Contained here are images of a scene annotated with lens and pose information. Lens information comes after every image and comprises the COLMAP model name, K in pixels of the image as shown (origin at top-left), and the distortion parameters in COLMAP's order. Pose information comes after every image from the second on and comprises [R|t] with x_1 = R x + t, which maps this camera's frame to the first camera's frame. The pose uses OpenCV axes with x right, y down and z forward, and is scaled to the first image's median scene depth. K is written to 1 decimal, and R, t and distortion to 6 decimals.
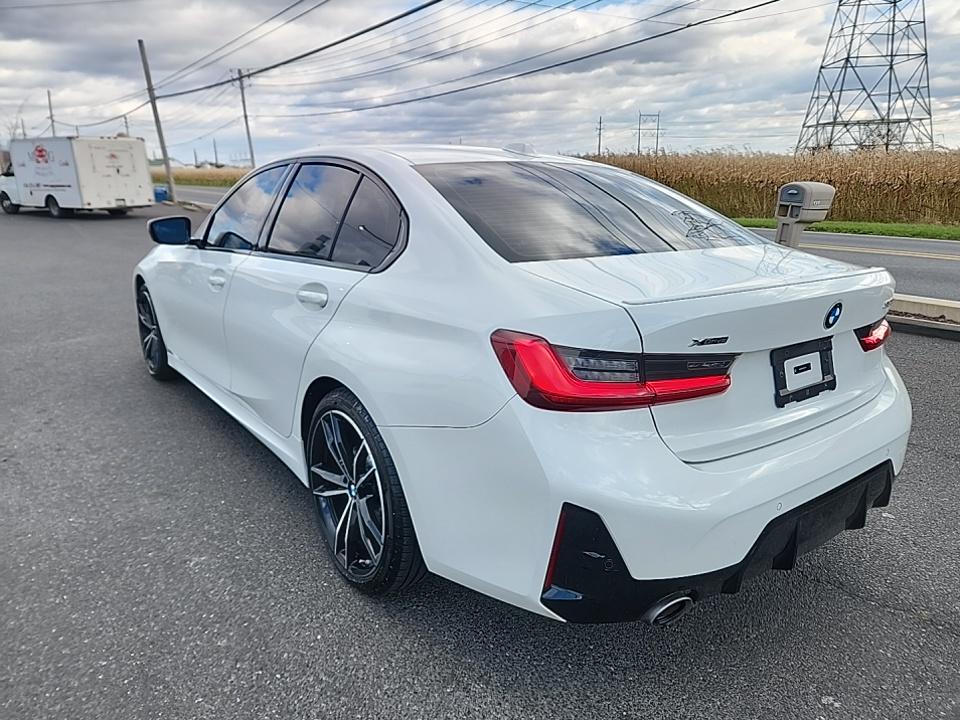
lens RADIAL K [[650.9, 0, 481.0], [0, 650.9, 361.8], [0, 0, 1]] dist [0.056790, -0.043198]
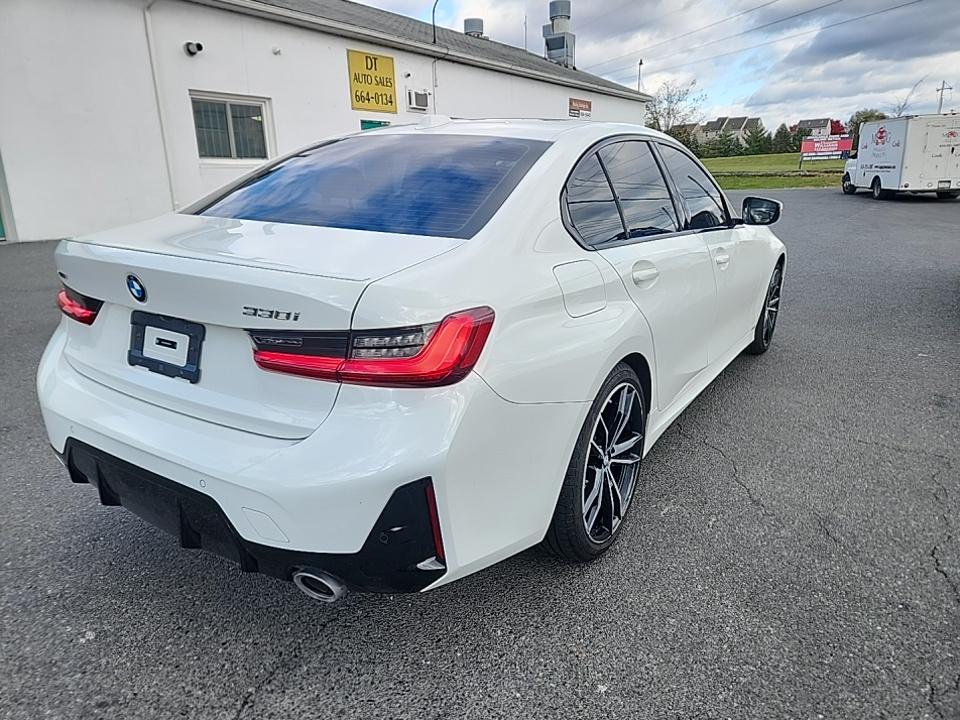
lens RADIAL K [[650.9, 0, 477.5], [0, 650.9, 356.9], [0, 0, 1]] dist [0.056790, -0.043198]
pose [[0.338364, 0.260000, -0.904383, 0.119630], [-0.243811, 0.952476, 0.182608, -0.020426], [0.908882, 0.158711, 0.385675, 0.081425]]
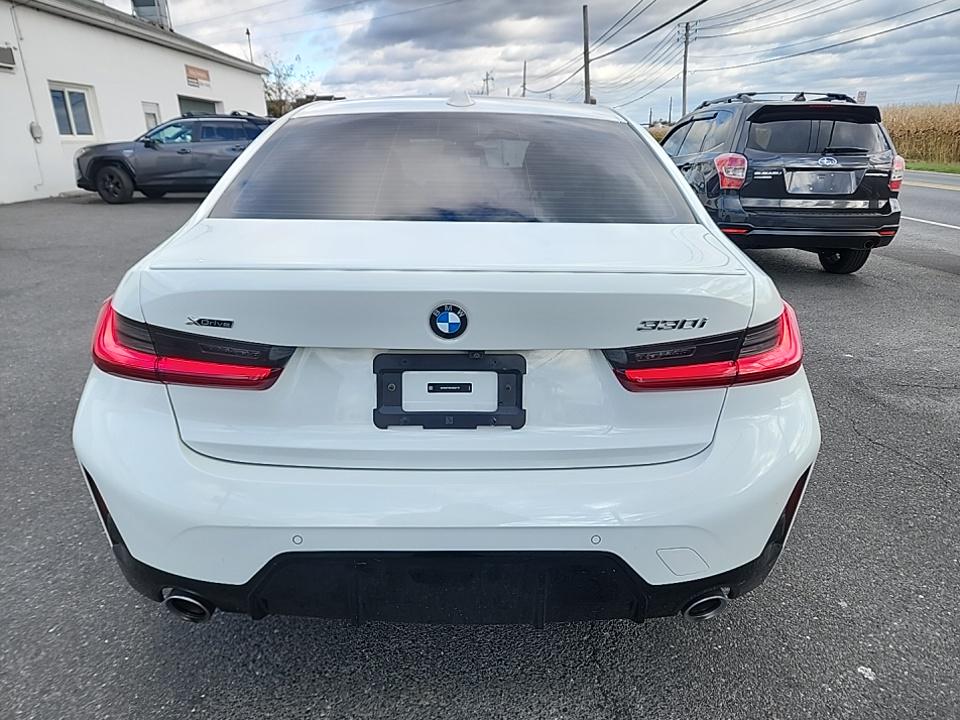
lens RADIAL K [[650.9, 0, 482.0], [0, 650.9, 363.9], [0, 0, 1]] dist [0.056790, -0.043198]
pose [[0.803894, 0.187014, -0.564606, 0.072859], [-0.152340, 0.982357, 0.108481, -0.008091], [0.574931, -0.001195, 0.818201, 0.031657]]
